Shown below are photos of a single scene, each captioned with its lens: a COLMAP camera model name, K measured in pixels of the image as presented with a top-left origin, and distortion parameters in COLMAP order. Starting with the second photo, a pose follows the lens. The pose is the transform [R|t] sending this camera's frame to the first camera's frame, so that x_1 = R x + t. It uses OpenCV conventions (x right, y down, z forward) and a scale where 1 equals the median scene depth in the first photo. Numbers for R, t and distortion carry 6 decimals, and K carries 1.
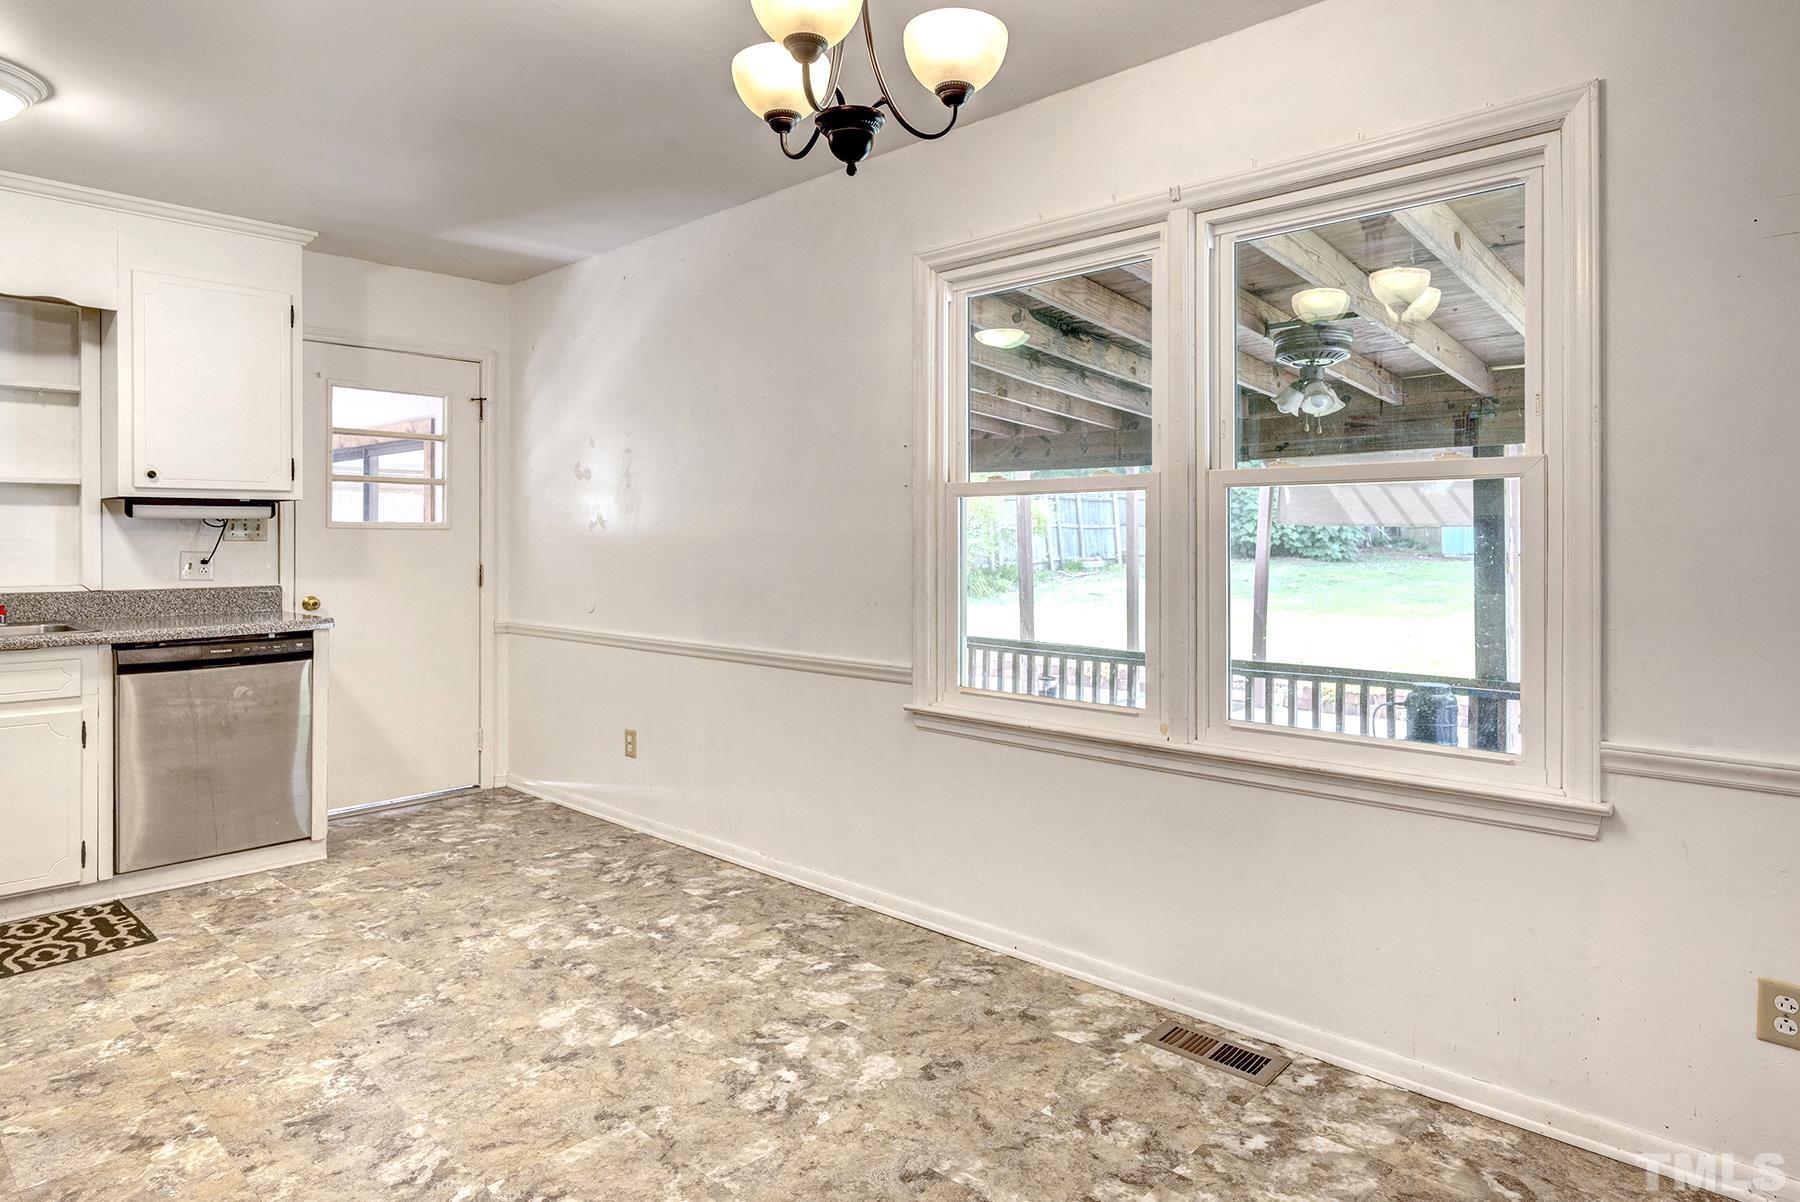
lens RADIAL K [[1054.2, 0, 878.1], [0, 1054.2, 542.5], [0, 0, 1]] dist [-0.001038, -0.000099]
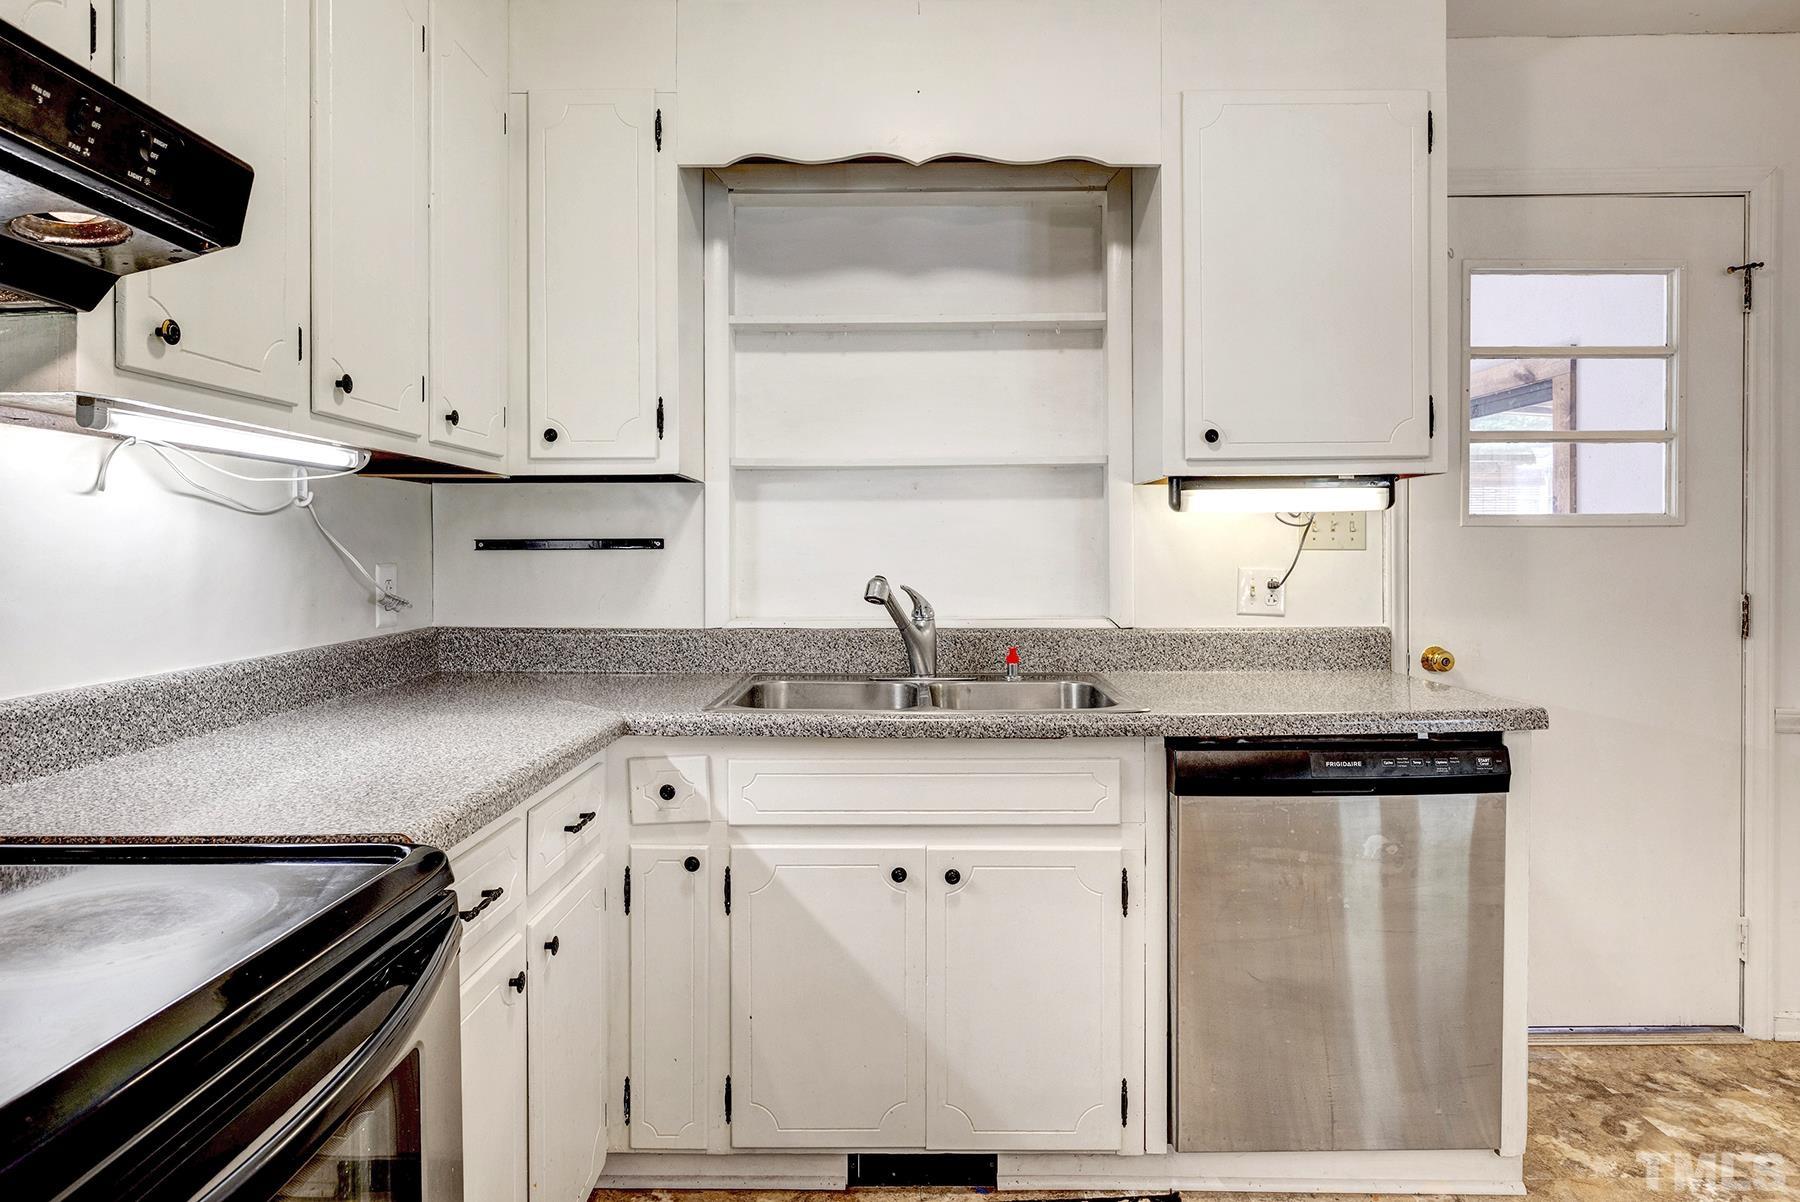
lens RADIAL K [[1023.5, 0, 898.9], [0, 1023.5, 556.8], [0, 0, 1]] dist [-0.001096, -0.000863]
pose [[0.688977, -0.000181, -0.724783, -0.454394], [0.003009, 0.999992, 0.002611, 0.000390], [0.724777, -0.003980, 0.688972, 0.552761]]
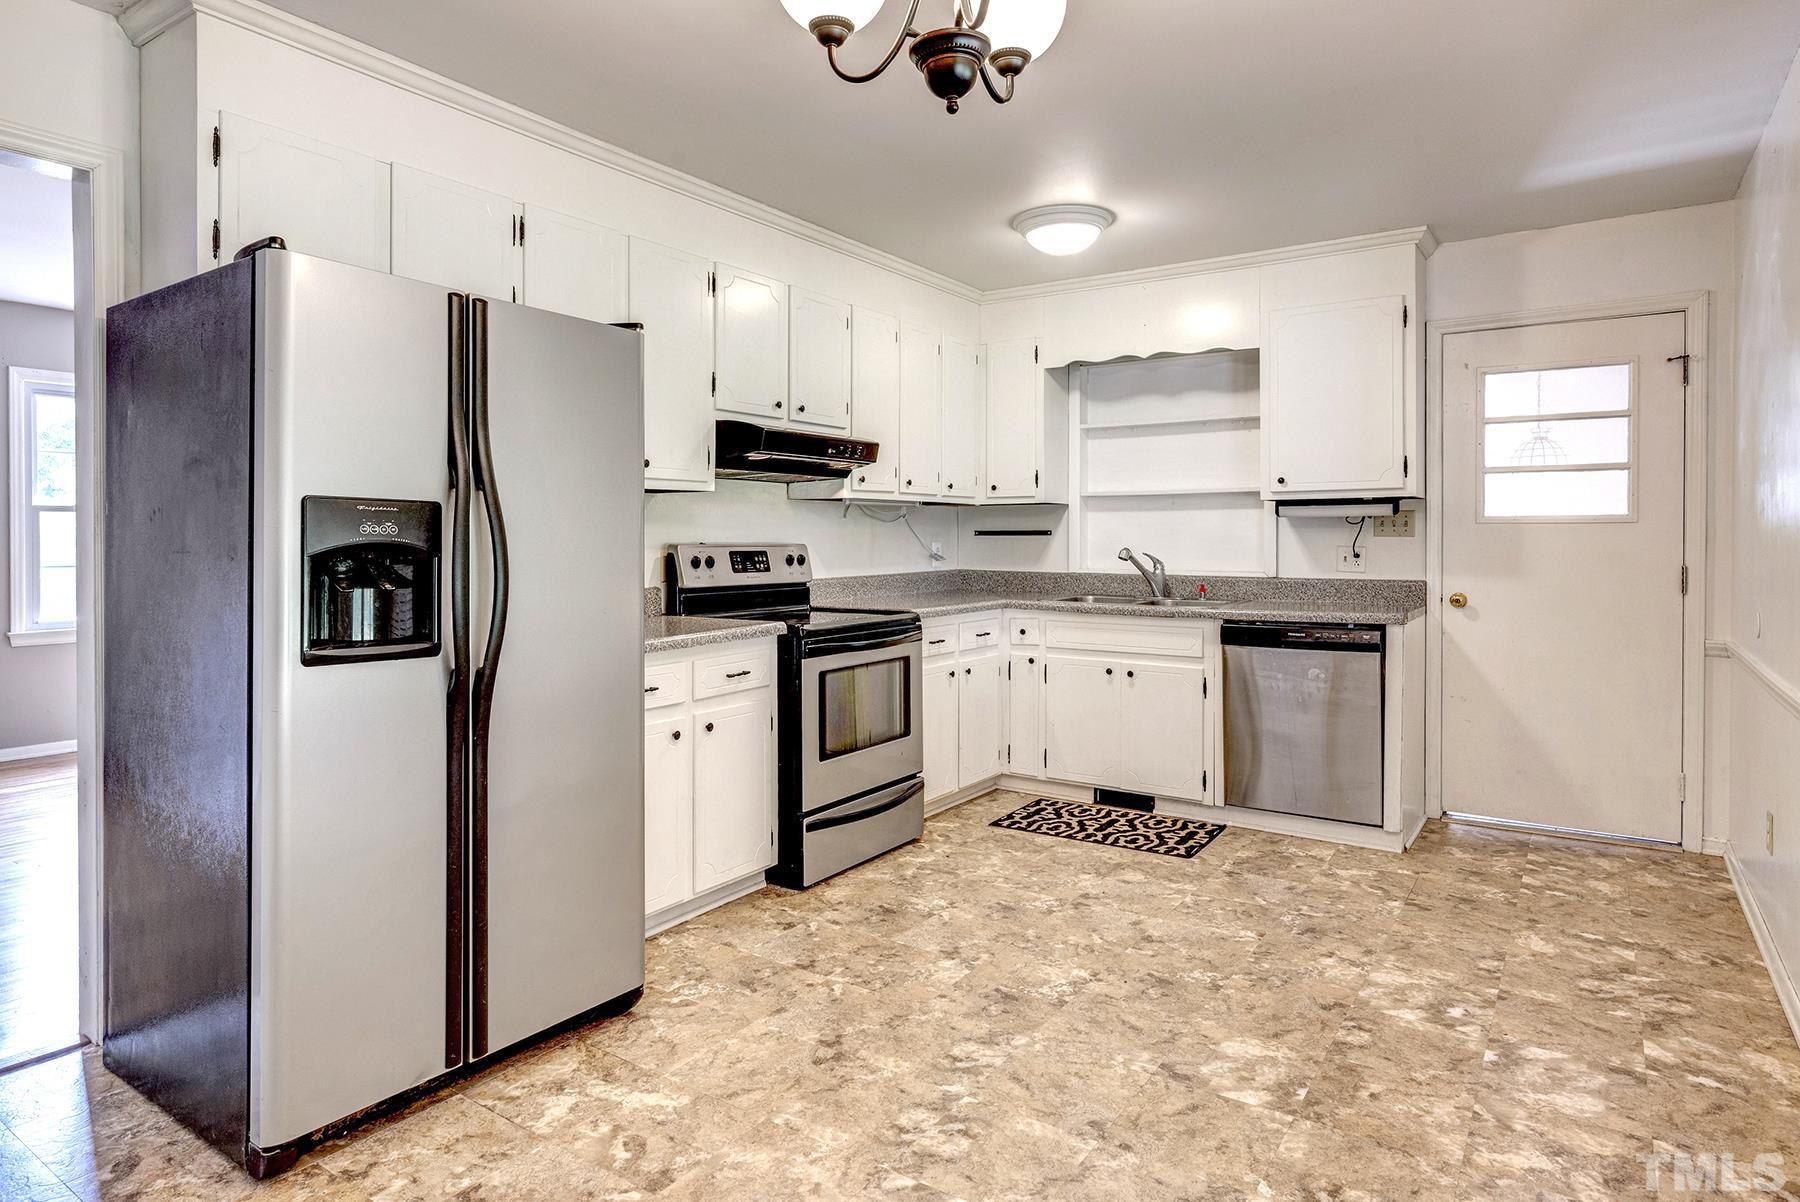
lens RADIAL K [[1023.5, 0, 898.9], [0, 1023.5, 556.8], [0, 0, 1]] dist [-0.001096, -0.000863]
pose [[0.168166, 0.019675, -0.985562, 0.421886], [-0.000463, 0.999802, 0.019880, -0.001978], [0.985759, -0.002887, 0.168142, 0.438352]]
